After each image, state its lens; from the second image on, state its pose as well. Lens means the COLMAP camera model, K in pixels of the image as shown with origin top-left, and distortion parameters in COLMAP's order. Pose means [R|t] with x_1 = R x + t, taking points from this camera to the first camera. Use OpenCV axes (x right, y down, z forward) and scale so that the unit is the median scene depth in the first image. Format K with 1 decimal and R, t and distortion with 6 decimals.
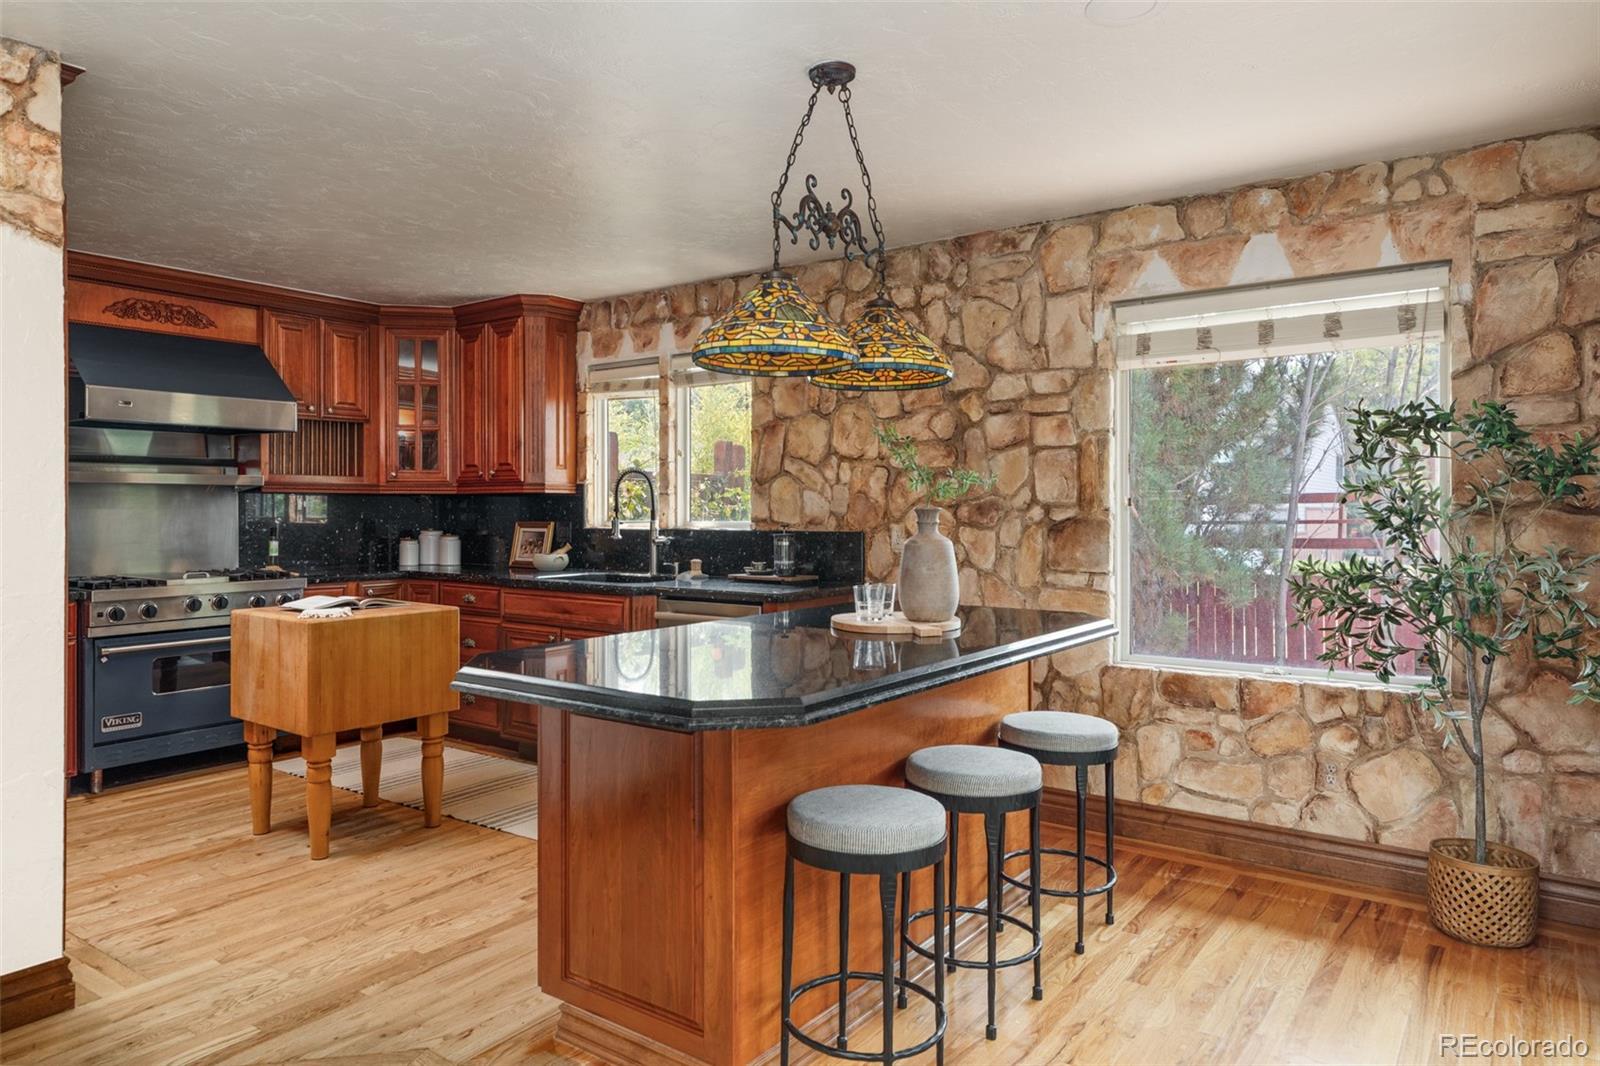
lens RADIAL K [[1001.3, 0, 800.2], [0, 1001.3, 518.4], [0, 0, 1]] dist [0.001113, 0.003249]
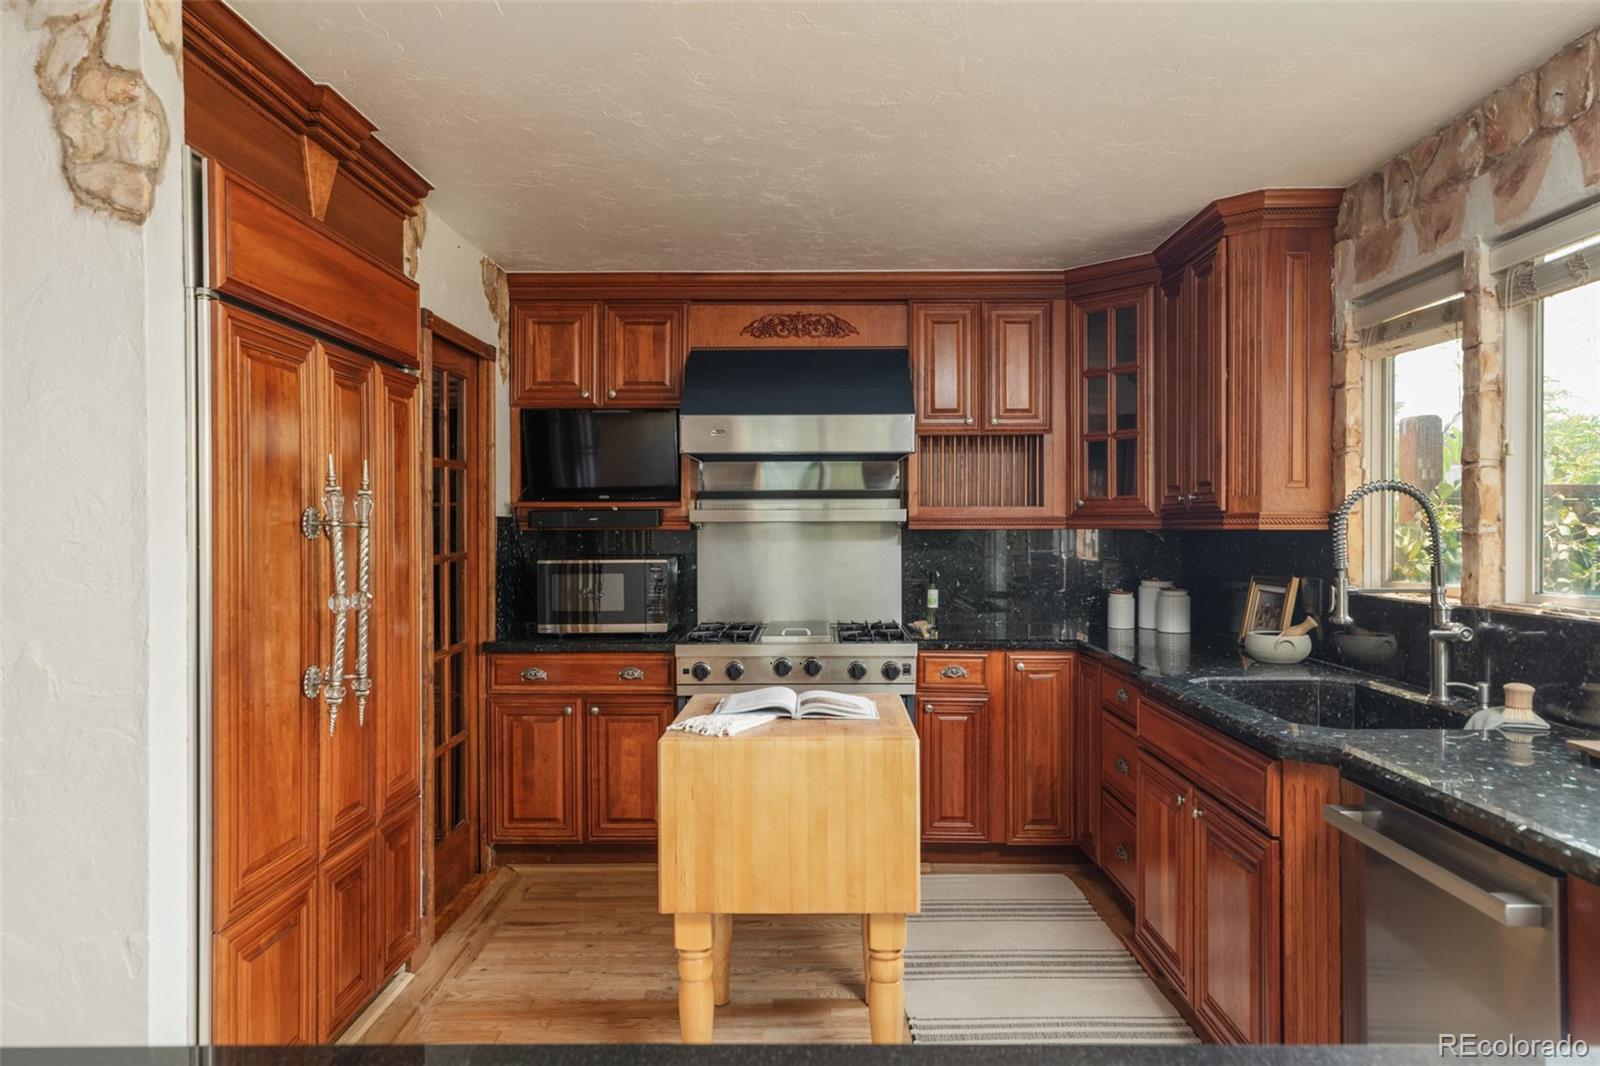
lens RADIAL K [[1001.3, 0, 800.2], [0, 1001.3, 529.1], [0, 0, 1]] dist [0.001113, 0.003249]
pose [[0.581598, 0.000164, -0.813476, 0.084991], [-0.006865, 0.999965, -0.004707, -0.027598], [0.813447, 0.008322, 0.581579, 0.572574]]
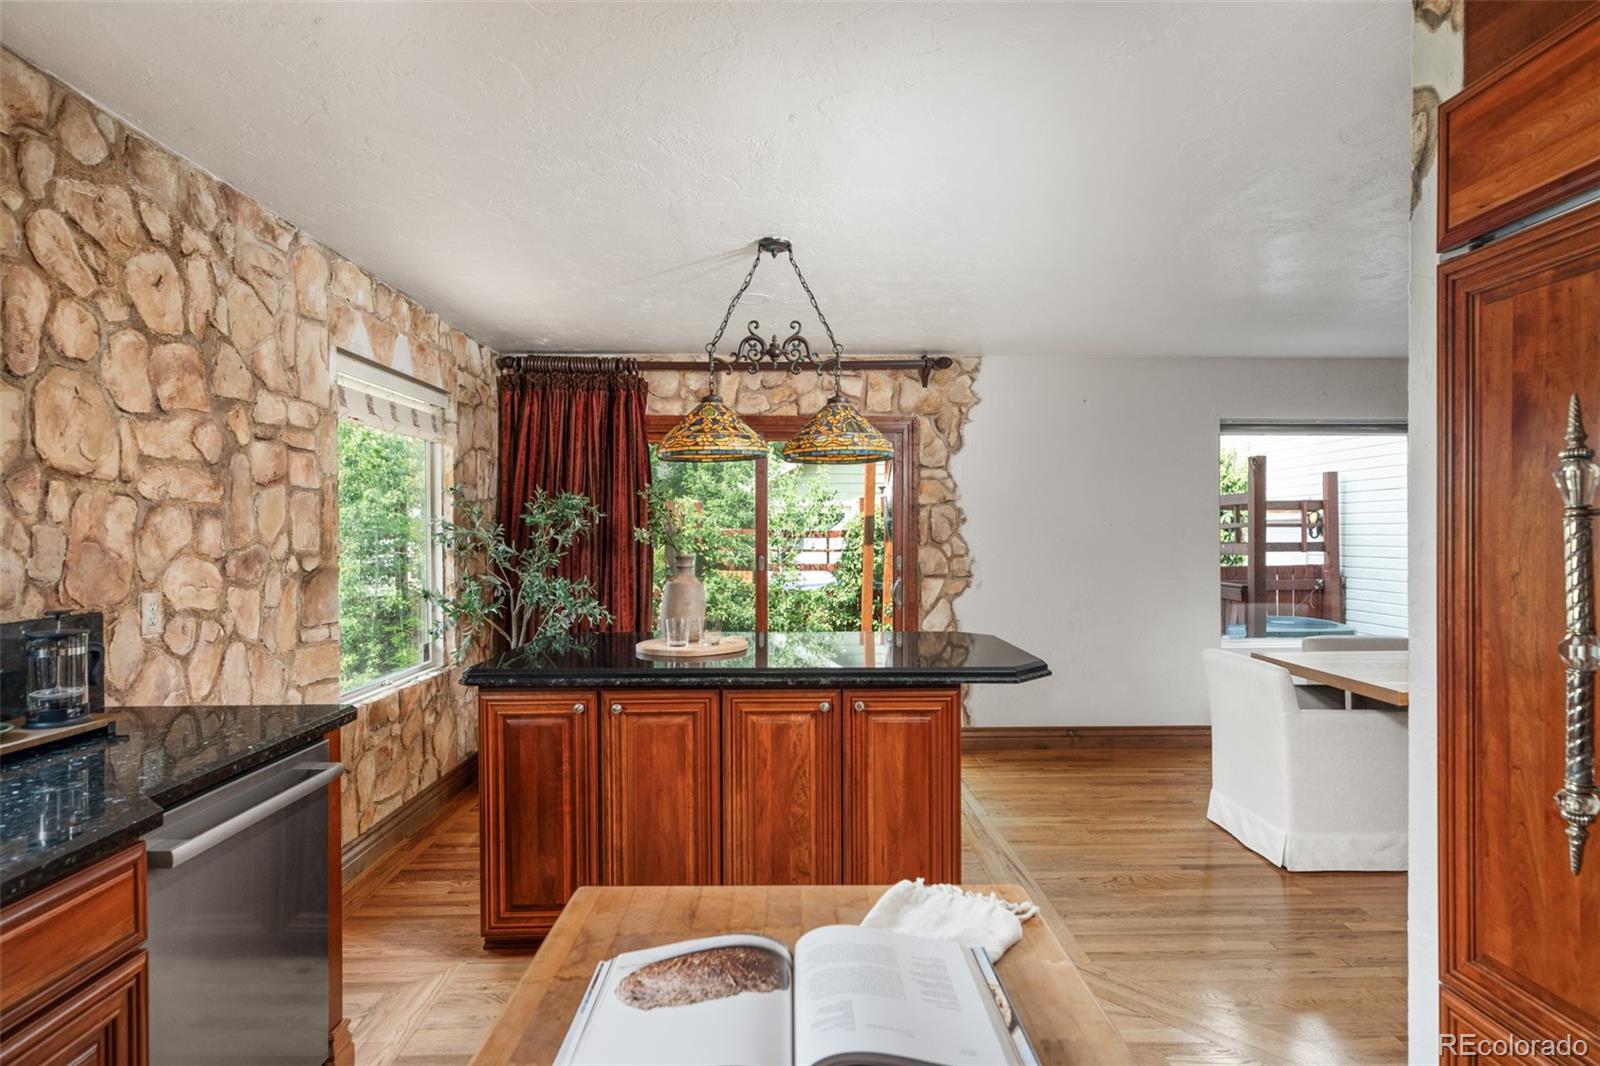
lens RADIAL K [[836.4, 0, 807.0], [0, 836.4, 536.5], [0, 0, 1]] dist [-0.005214, 0.001570]
pose [[-0.615822, -0.001149, 0.787884, -0.569896], [0.013908, 0.999827, 0.012329, -0.029878], [-0.787762, 0.018550, -0.615700, 1.044488]]
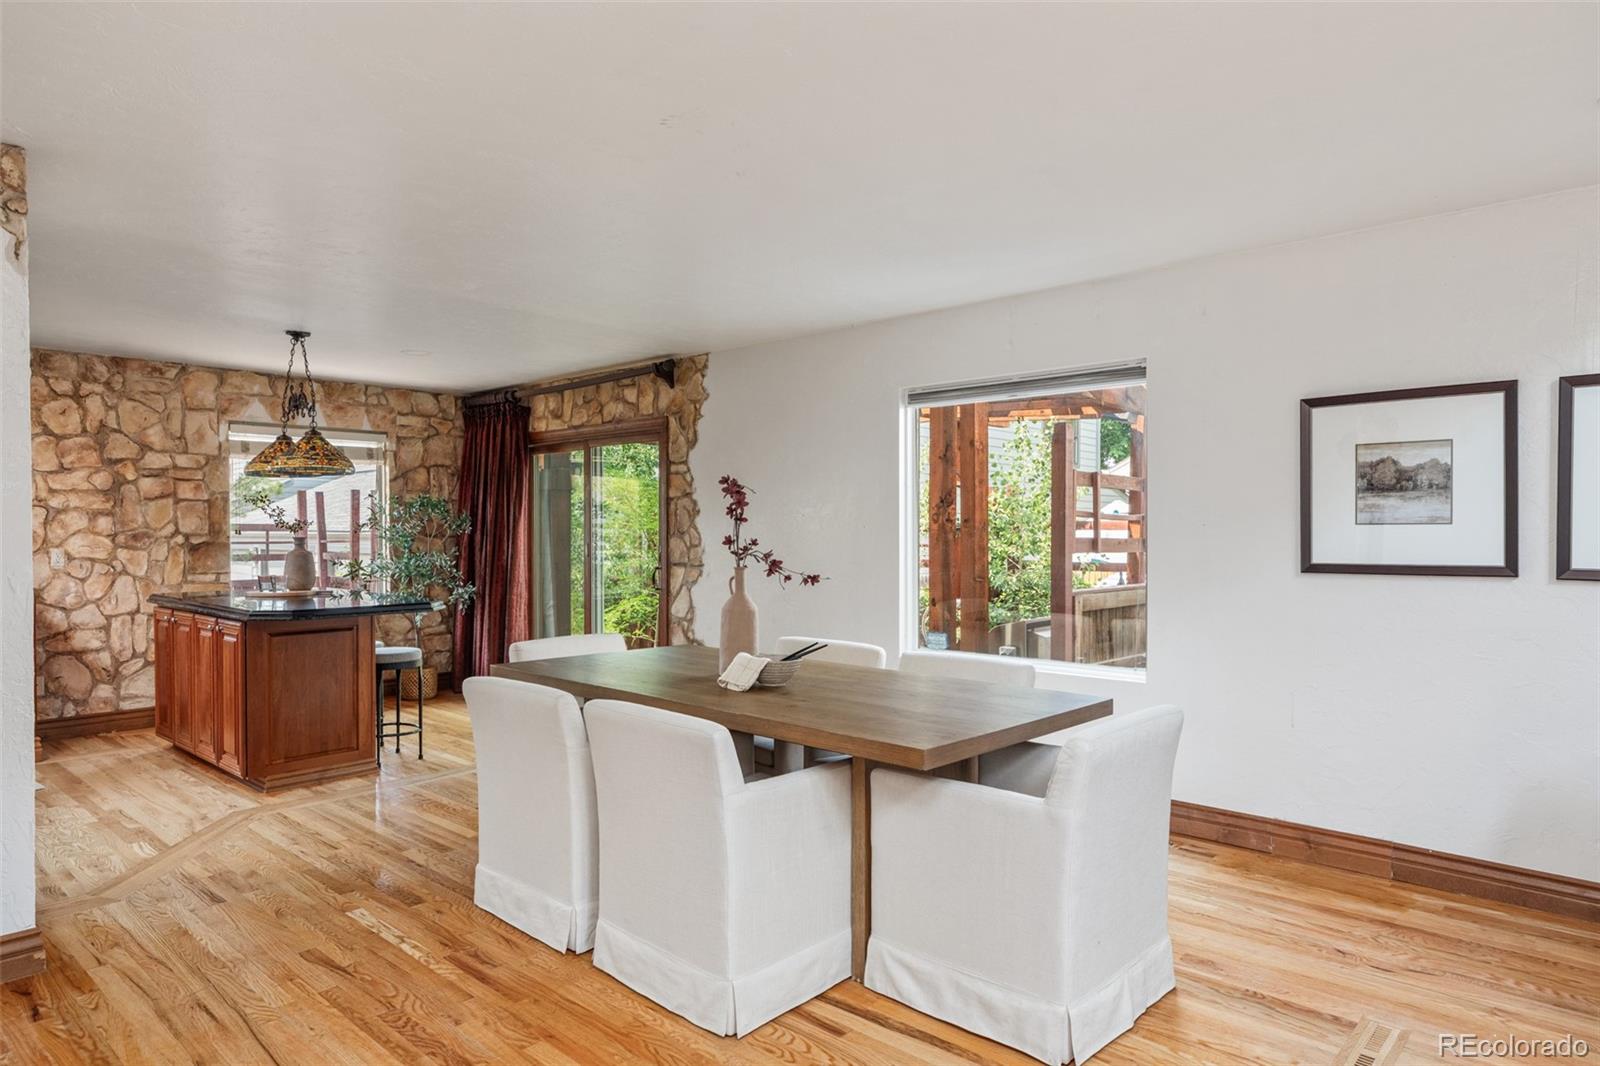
lens RADIAL K [[961.0, 0, 808.5], [0, 961.0, 539.5], [0, 0, 1]] dist [0.003991, -0.000549]
pose [[0.099712, -0.008367, 0.994981, -1.181733], [0.013795, 0.999880, 0.007026, -0.001748], [-0.994921, 0.013026, 0.099815, -0.178921]]
